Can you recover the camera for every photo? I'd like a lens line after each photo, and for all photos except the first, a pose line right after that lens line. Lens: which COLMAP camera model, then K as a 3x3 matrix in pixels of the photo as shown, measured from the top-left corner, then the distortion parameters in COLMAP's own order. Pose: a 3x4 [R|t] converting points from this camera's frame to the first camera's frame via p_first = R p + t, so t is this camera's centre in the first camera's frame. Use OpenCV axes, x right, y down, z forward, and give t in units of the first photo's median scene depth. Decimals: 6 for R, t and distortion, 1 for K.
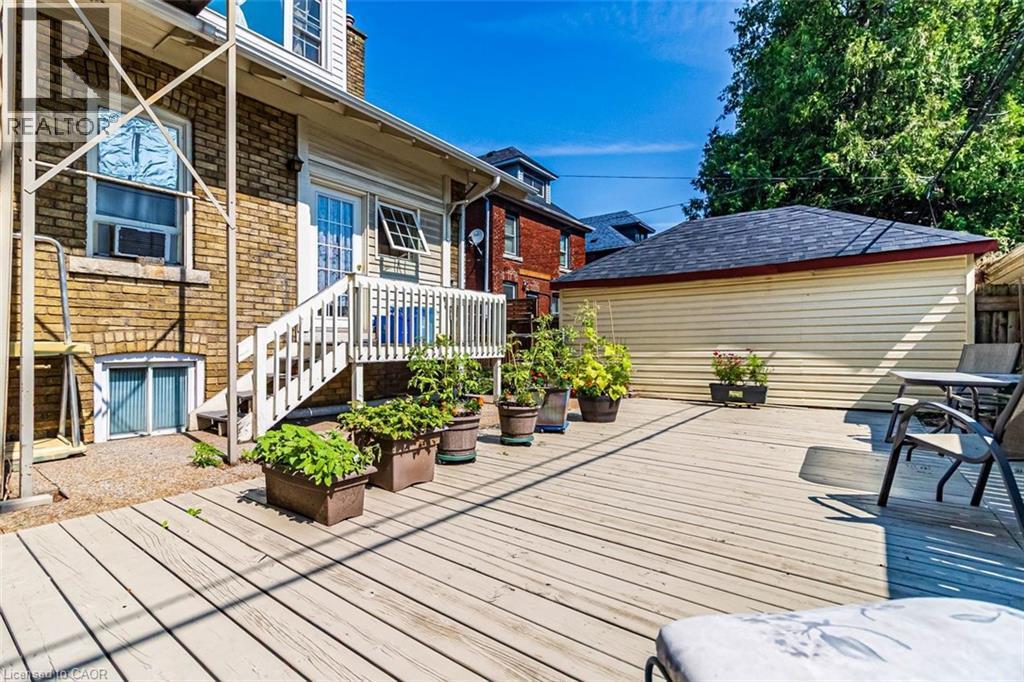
lens RADIAL K [[480.5, 0, 514.4], [0, 480.5, 342.0], [0, 0, 1]] dist [-0.016355, 0.000051]
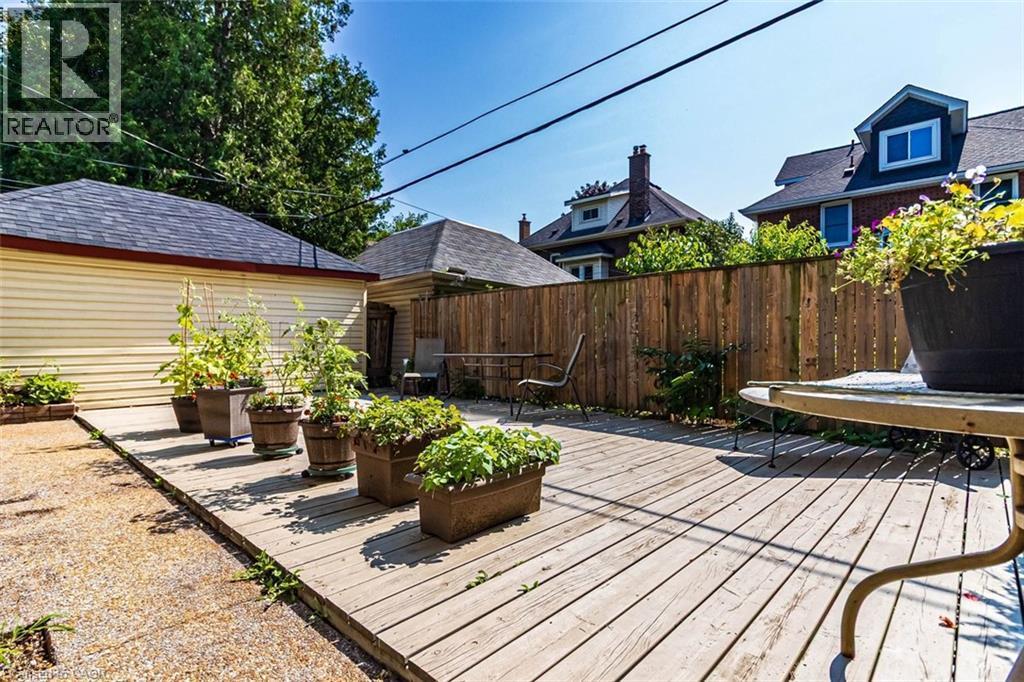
lens RADIAL K [[480.5, 0, 515.6], [0, 480.5, 344.4], [0, 0, 1]] dist [-0.016355, 0.000051]
pose [[0.126872, -0.002350, 0.991916, -1.447583], [-0.008958, 0.999954, 0.003515, 0.029668], [-0.991879, -0.009332, 0.126845, 0.949509]]
